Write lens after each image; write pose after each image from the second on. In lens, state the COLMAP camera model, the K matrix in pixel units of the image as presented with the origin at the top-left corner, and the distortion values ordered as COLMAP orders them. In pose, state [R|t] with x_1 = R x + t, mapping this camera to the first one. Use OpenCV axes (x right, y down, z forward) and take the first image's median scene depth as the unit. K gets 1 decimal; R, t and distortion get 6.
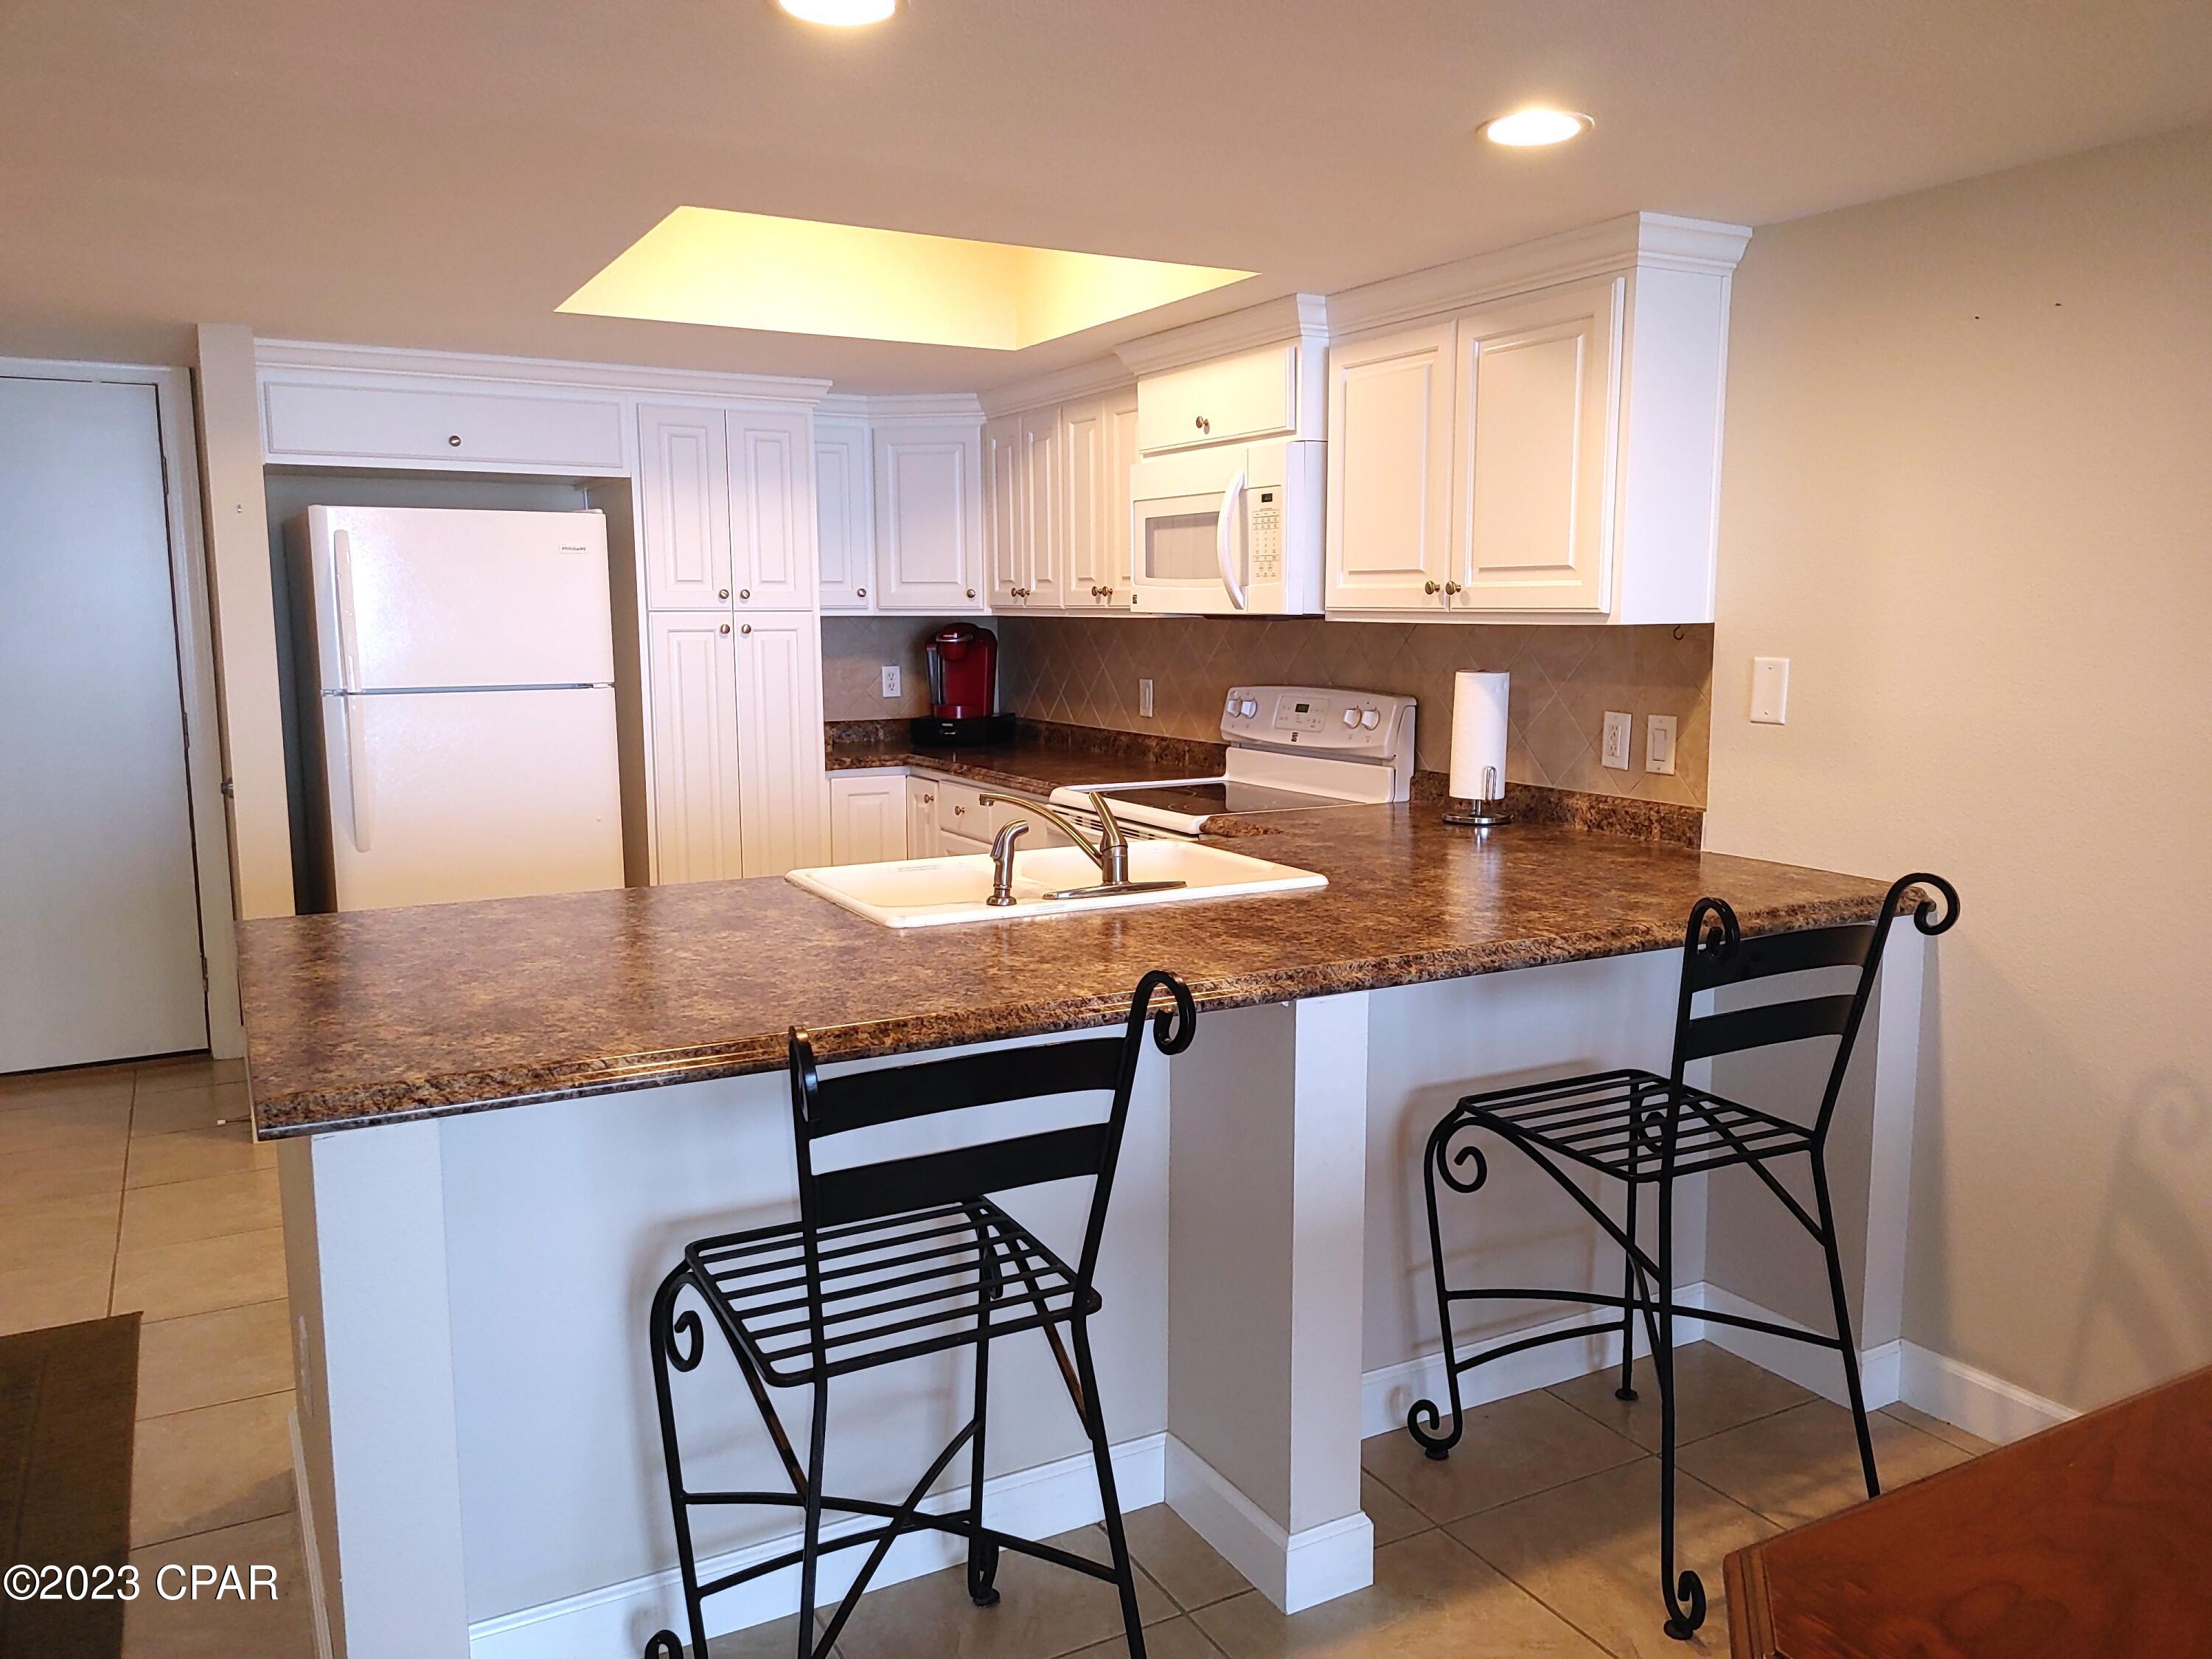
lens RADIAL K [[1666.4, 0, 1106.9], [0, 1666.4, 829.7], [0, 0, 1]] dist [0.001275, 0.000296]
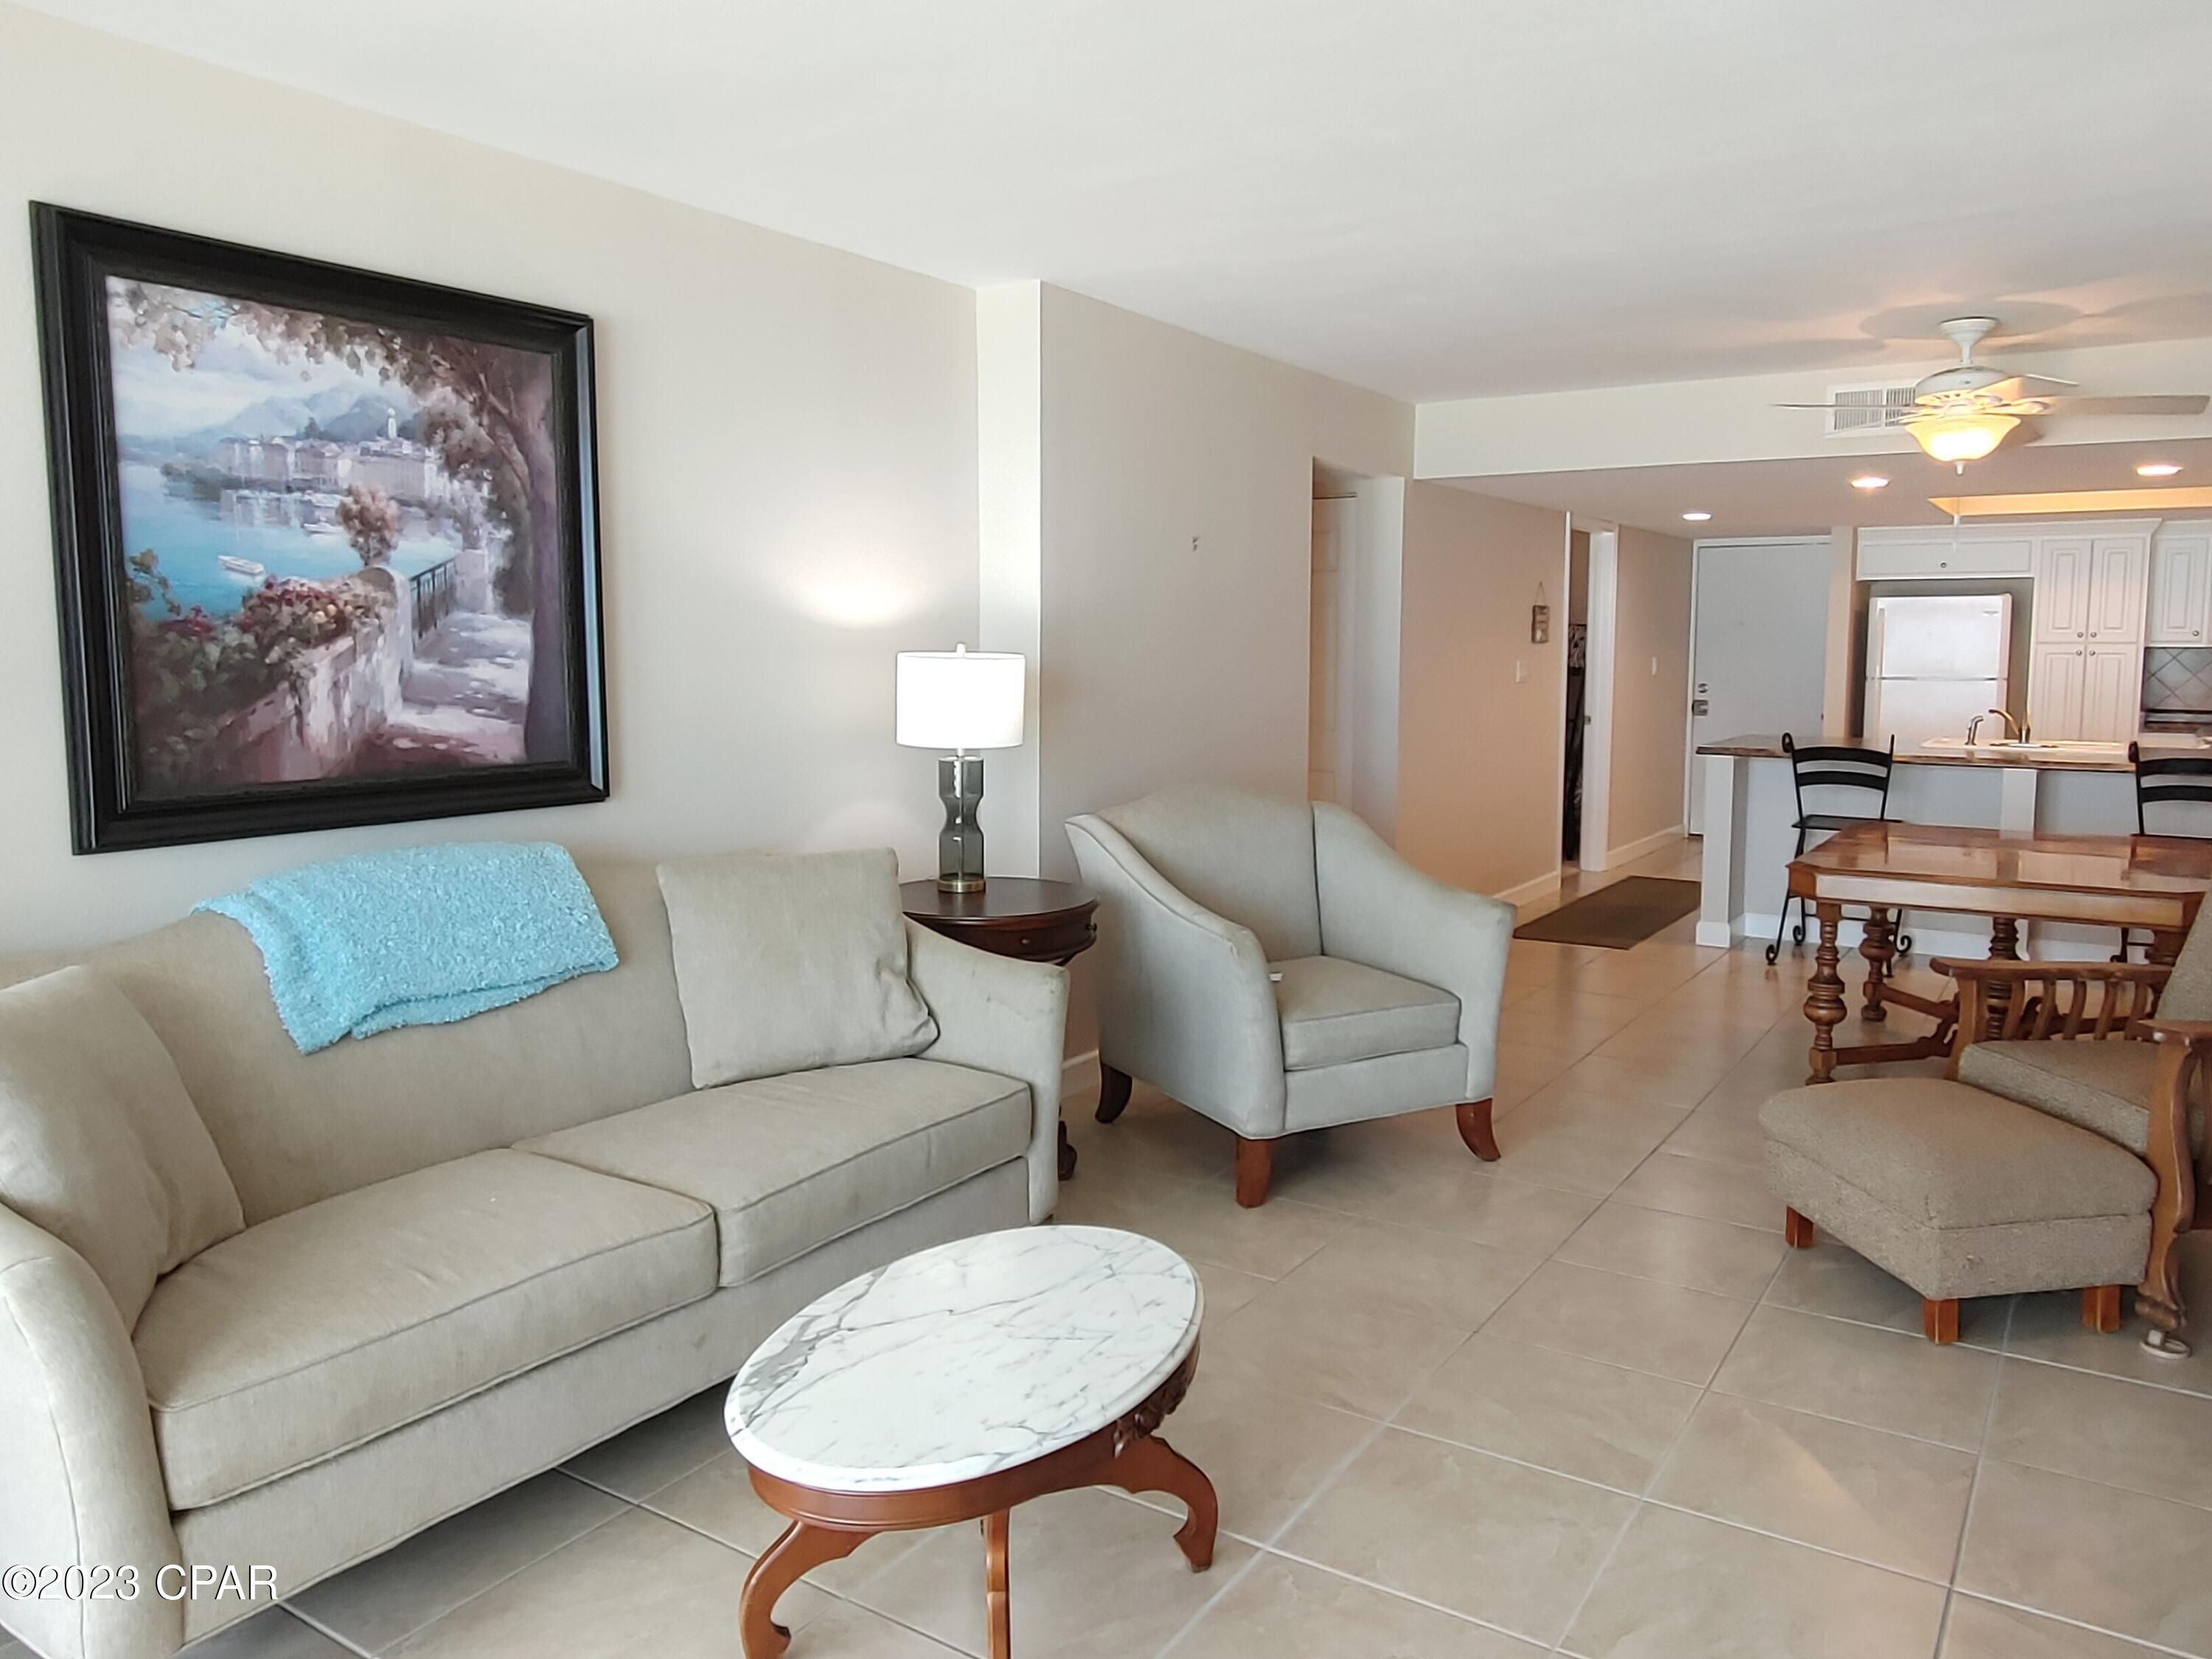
lens RADIAL K [[1547.1, 0, 1105.3], [0, 1547.1, 816.2], [0, 0, 1]] dist [-0.009104, 0.004232]
pose [[0.449551, 0.100694, -0.887561, 0.943251], [-0.122372, 0.991200, 0.050471, 0.125512], [0.884833, 0.085923, 0.457917, -0.870546]]
